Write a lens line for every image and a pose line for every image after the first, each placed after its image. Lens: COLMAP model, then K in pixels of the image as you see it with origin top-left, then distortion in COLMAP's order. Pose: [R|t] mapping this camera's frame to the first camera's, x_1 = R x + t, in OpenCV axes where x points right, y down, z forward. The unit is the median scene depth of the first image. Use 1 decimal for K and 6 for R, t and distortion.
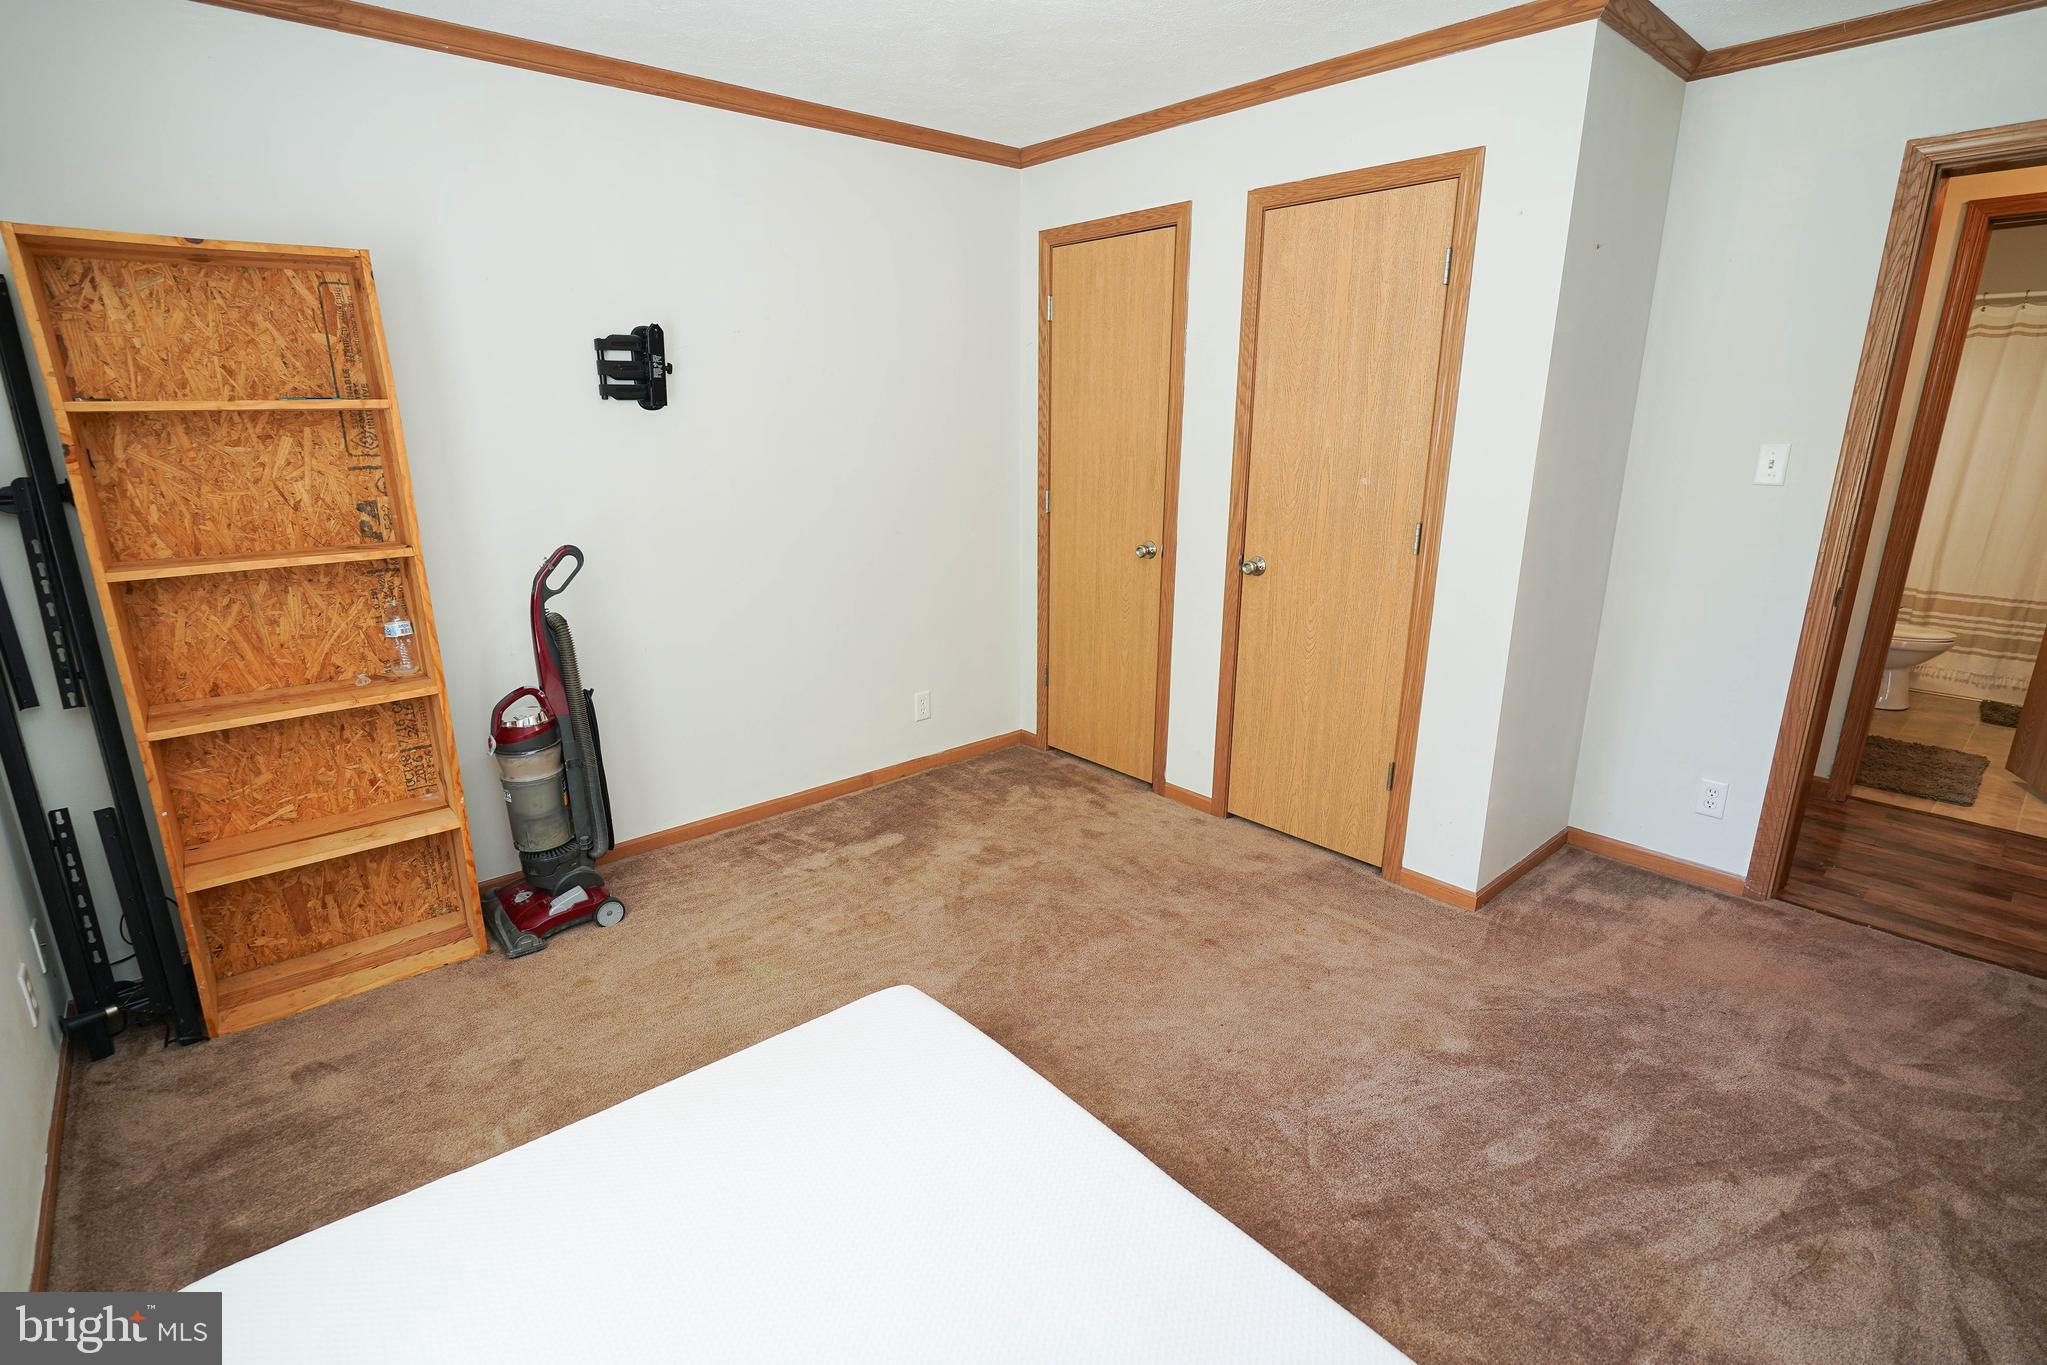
lens RADIAL K [[973.6, 0, 1019.9], [0, 973.6, 679.3], [0, 0, 1]] dist [-0.013842, 0.002263]
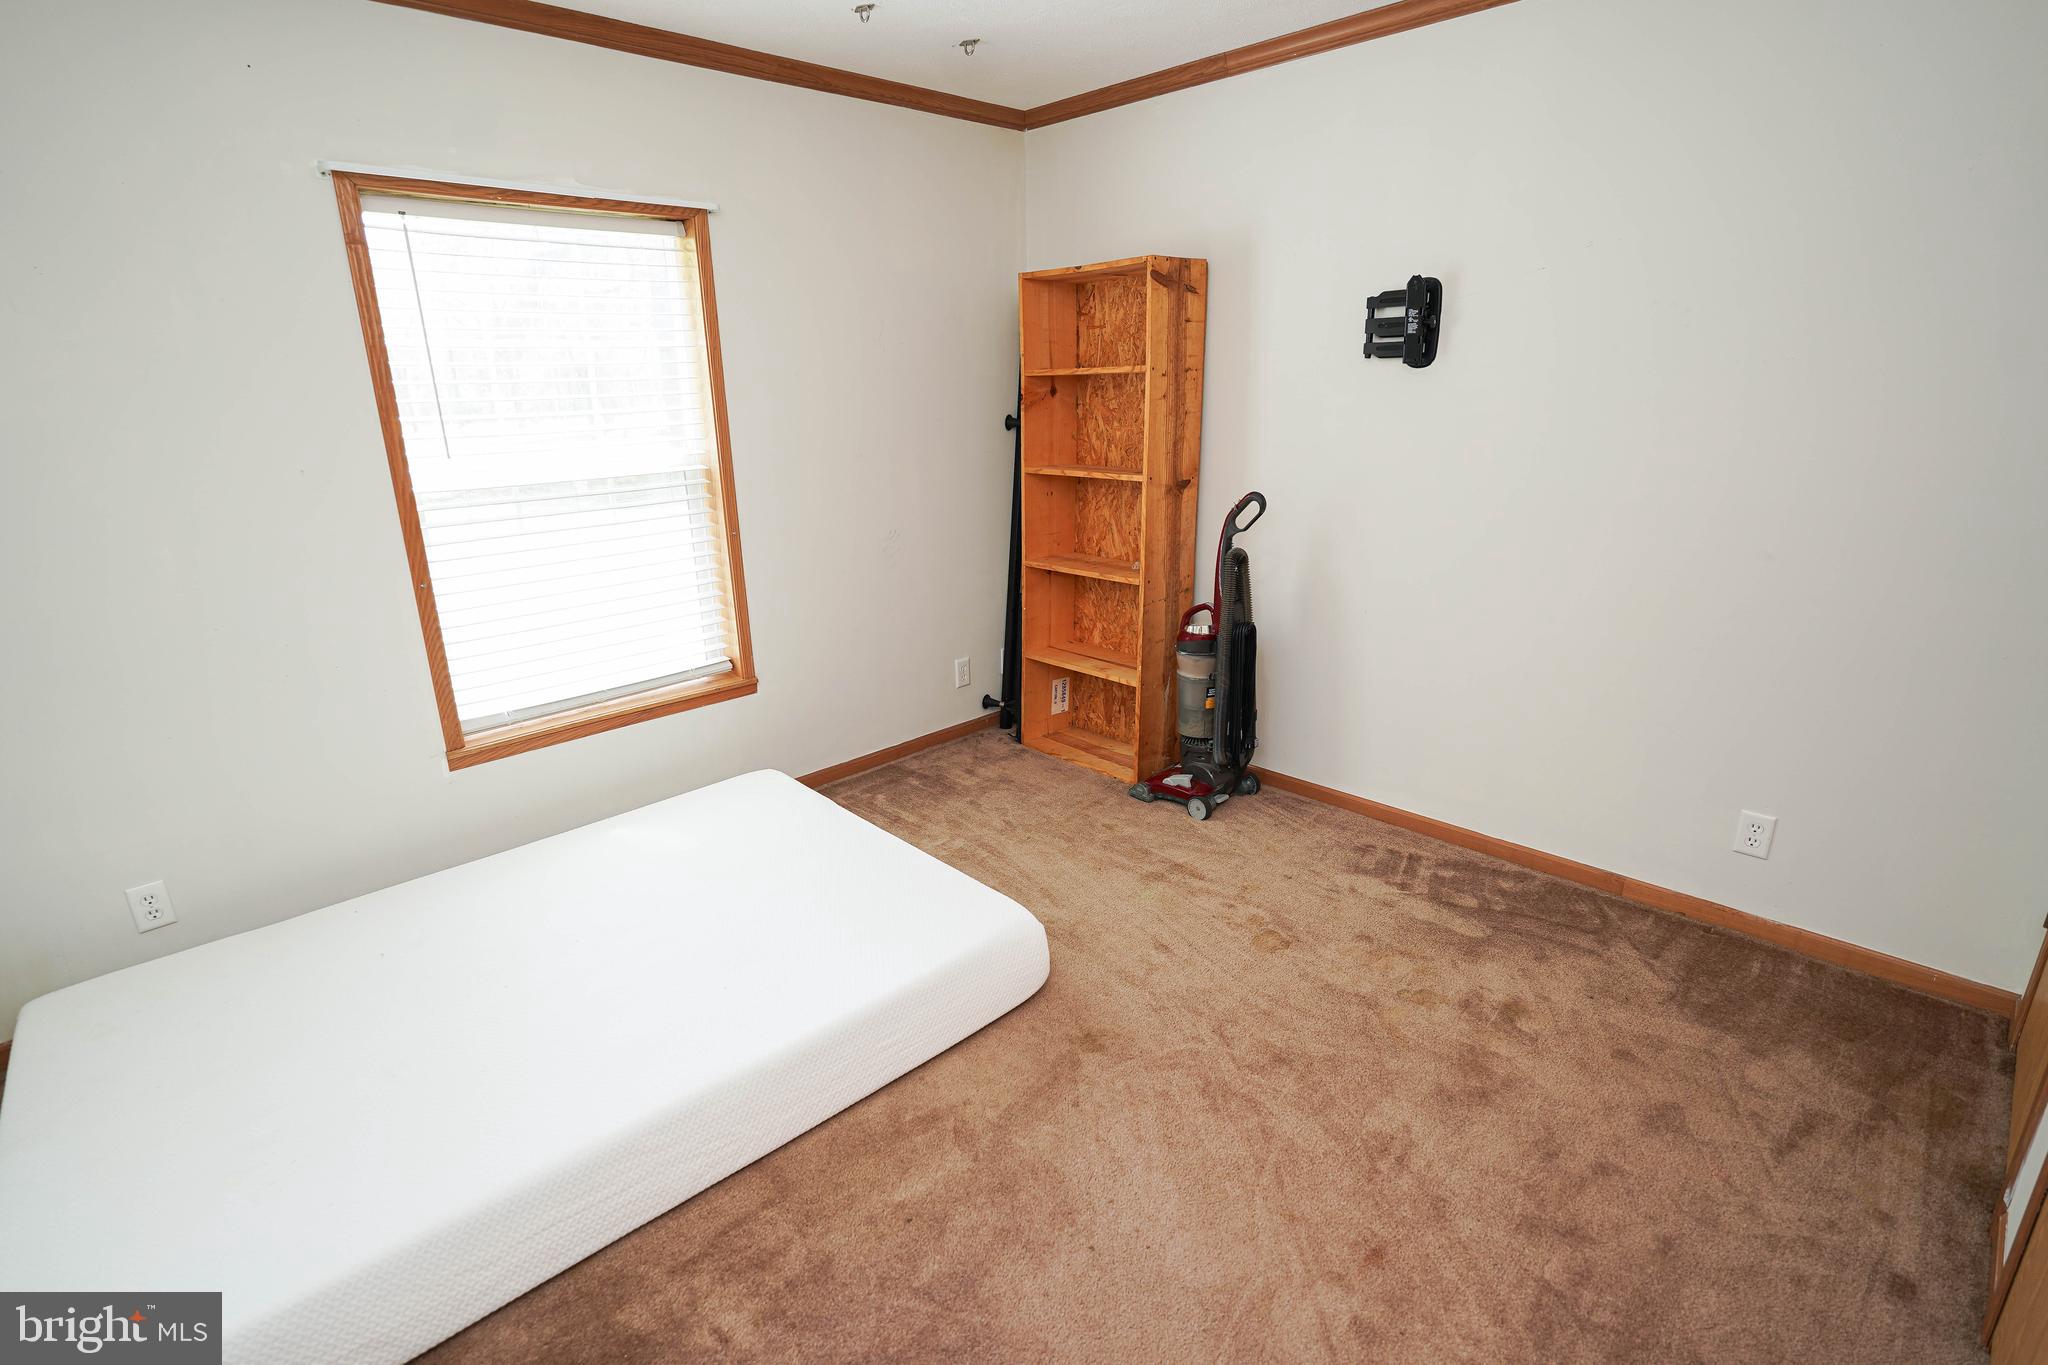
lens RADIAL K [[974.0, 0, 1020.1], [0, 974.0, 691.7], [0, 0, 1]] dist [-0.013842, 0.002263]
pose [[0.043071, 0.302167, -0.952281, 0.650633], [-0.251459, 0.925759, 0.282378, -0.168553], [0.966909, 0.227298, 0.115856, 0.638413]]
